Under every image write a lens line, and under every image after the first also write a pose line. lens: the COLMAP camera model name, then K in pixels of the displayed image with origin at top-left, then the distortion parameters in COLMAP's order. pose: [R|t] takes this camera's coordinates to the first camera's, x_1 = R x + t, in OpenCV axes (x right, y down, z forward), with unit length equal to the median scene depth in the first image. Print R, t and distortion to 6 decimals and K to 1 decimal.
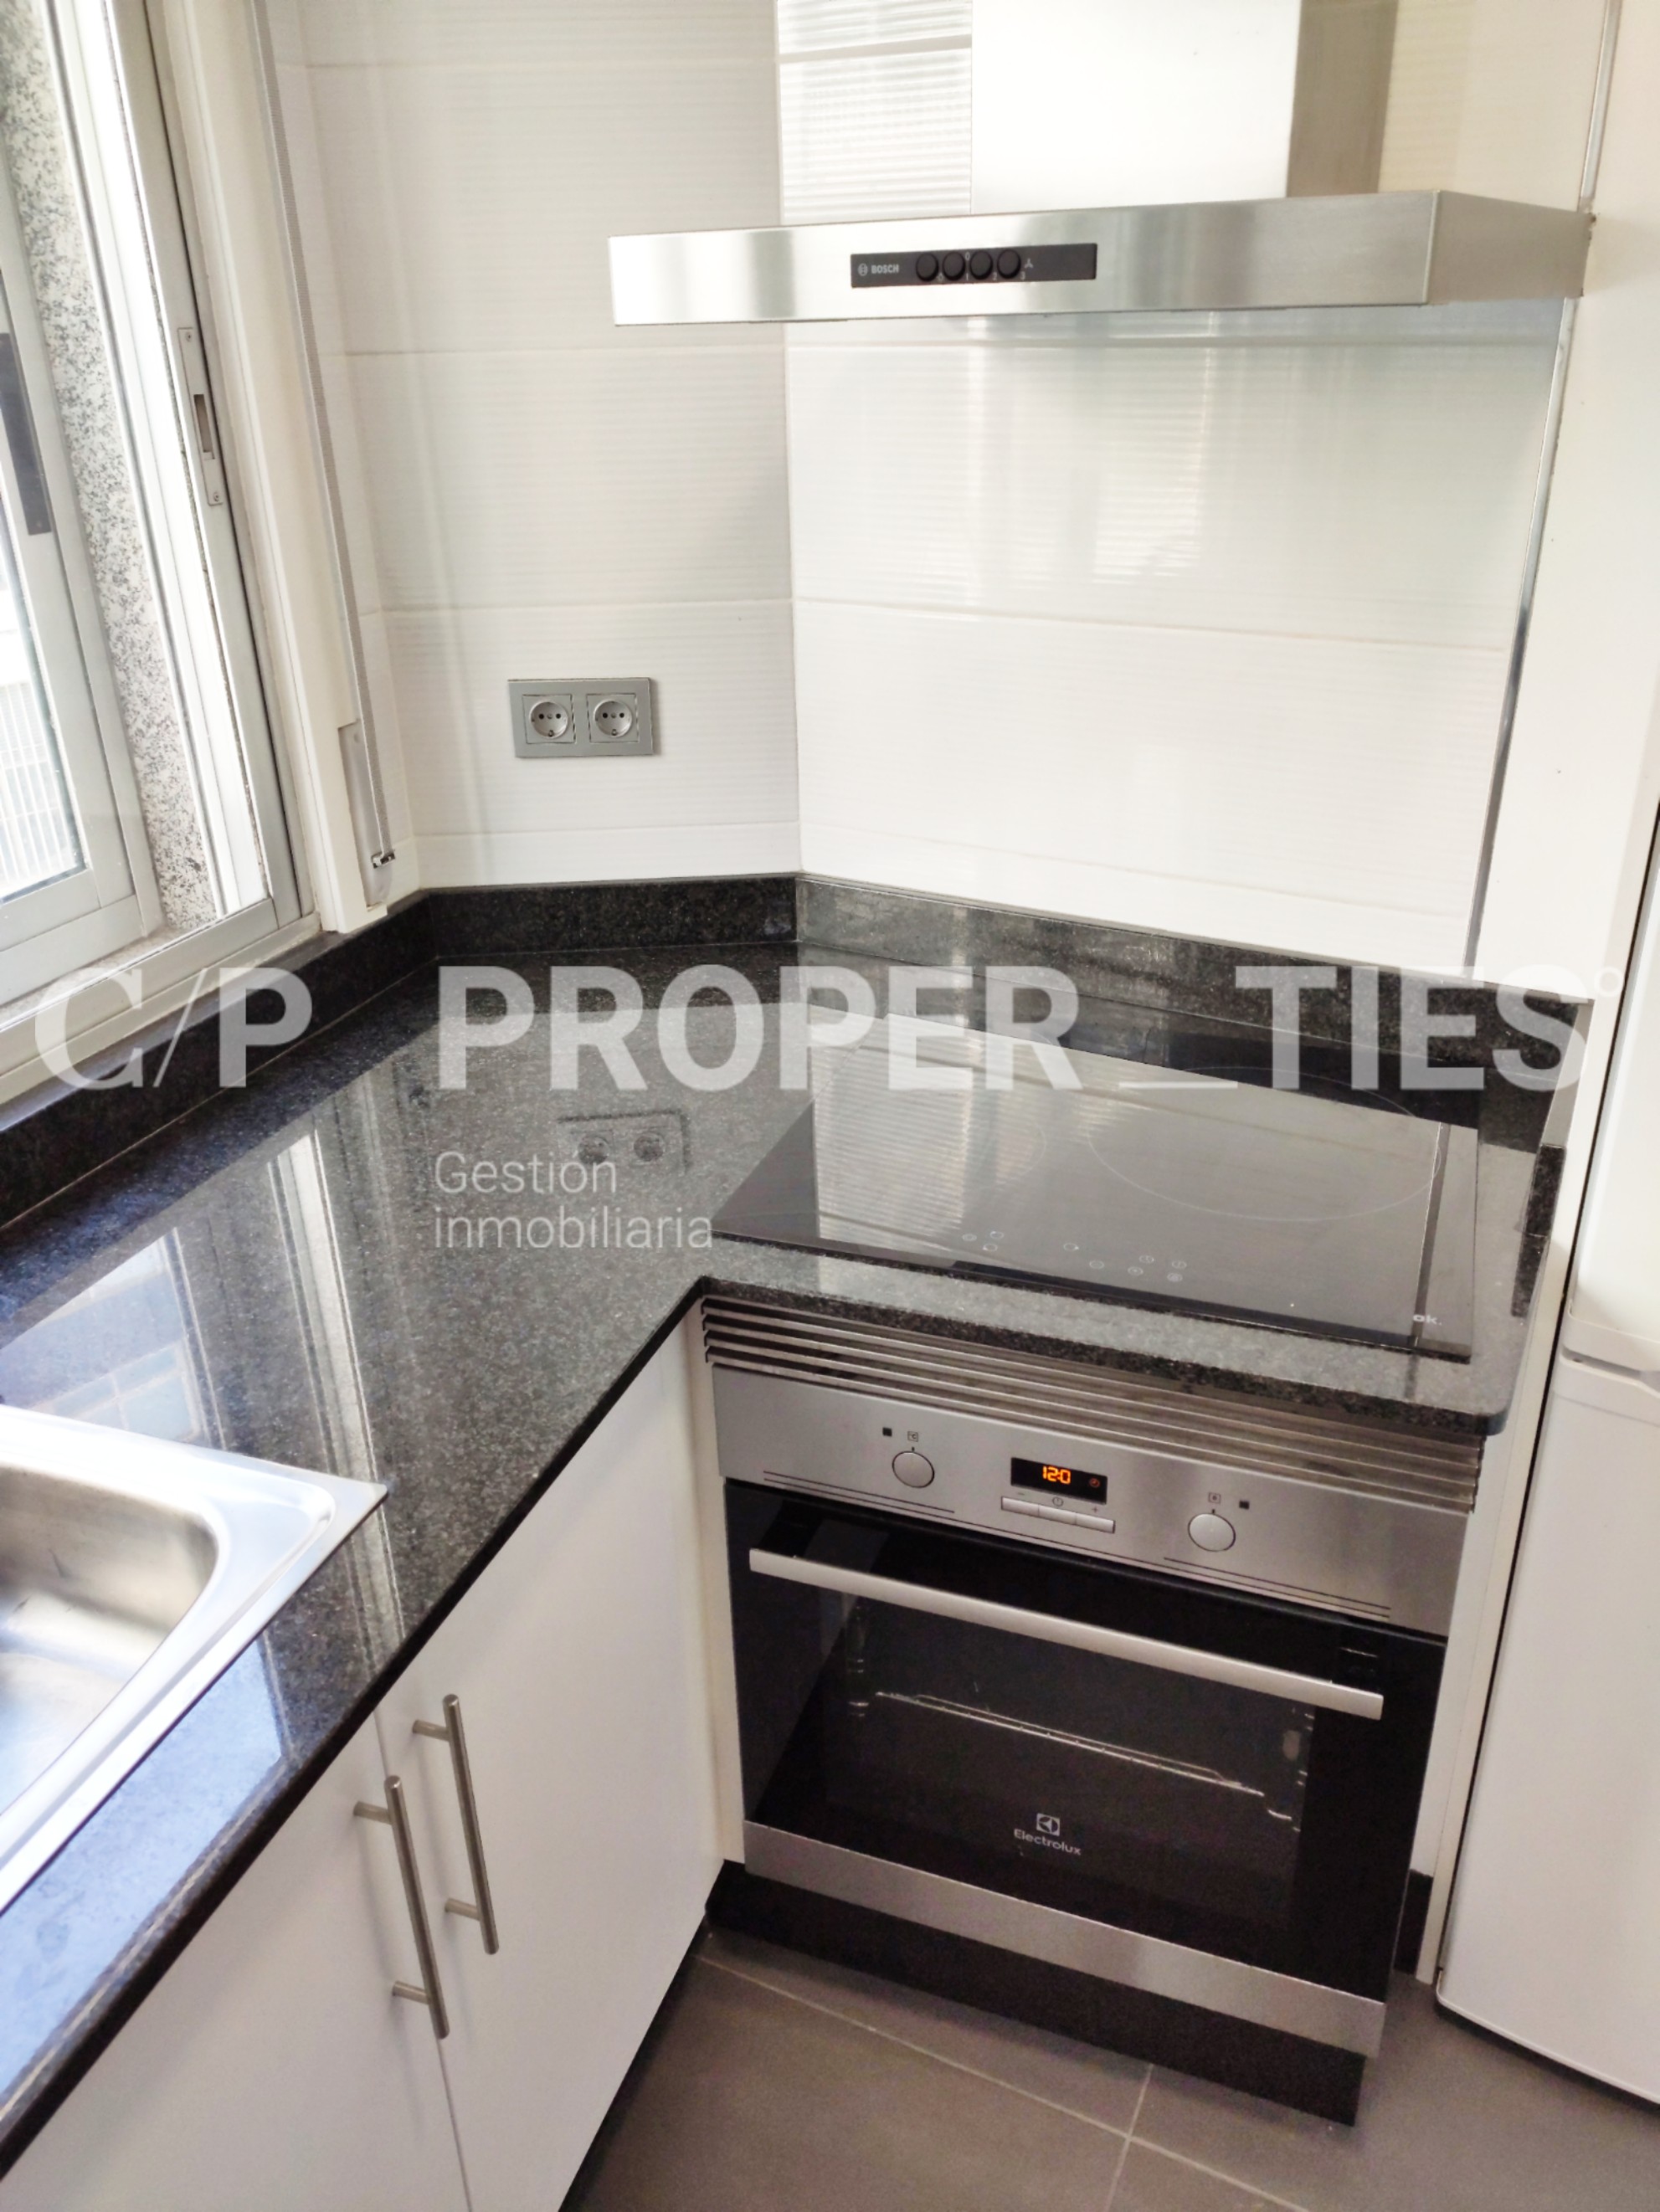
lens RADIAL K [[1659.1, 0, 830.0], [0, 1659.1, 1106.0], [0, 0, 1]] dist [0.102760, -0.136958]
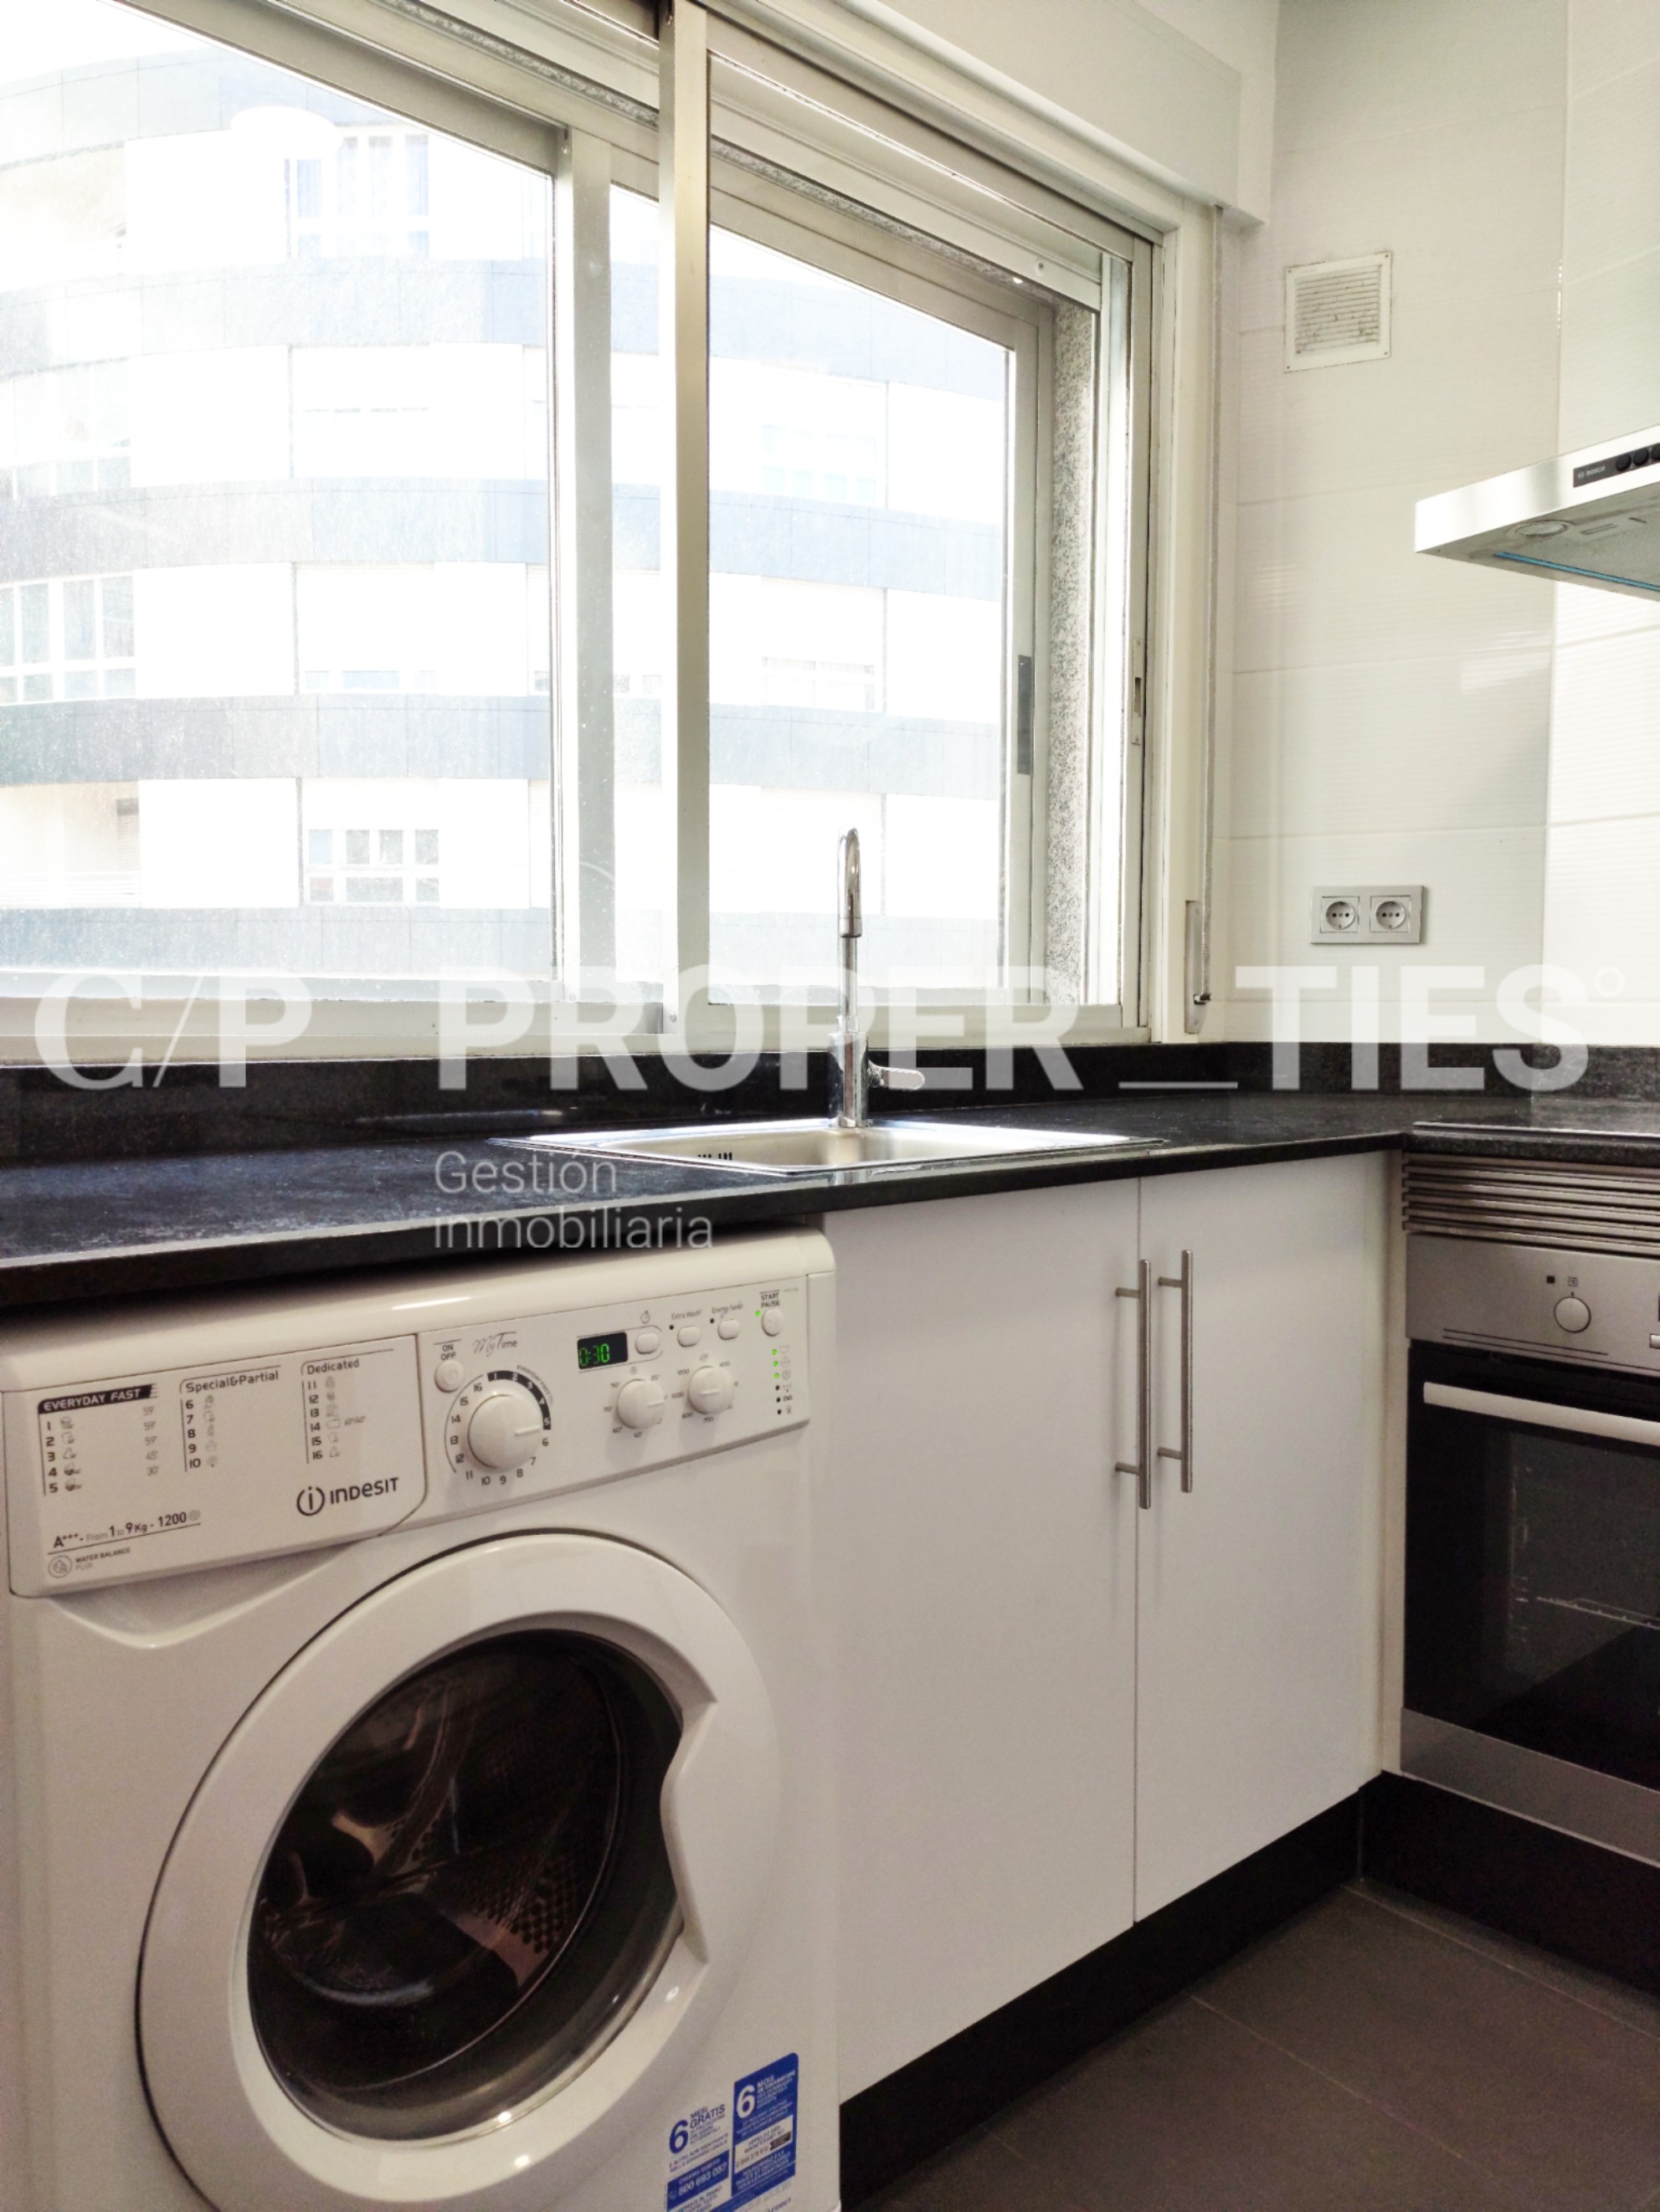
lens RADIAL K [[1659.1, 0, 830.0], [0, 1659.1, 1106.0], [0, 0, 1]] dist [0.102760, -0.136958]
pose [[0.888506, 0.050747, -0.456051, 0.098656], [-0.218176, 0.921057, -0.322573, 0.479272], [0.403680, 0.386107, 0.829436, -0.245513]]
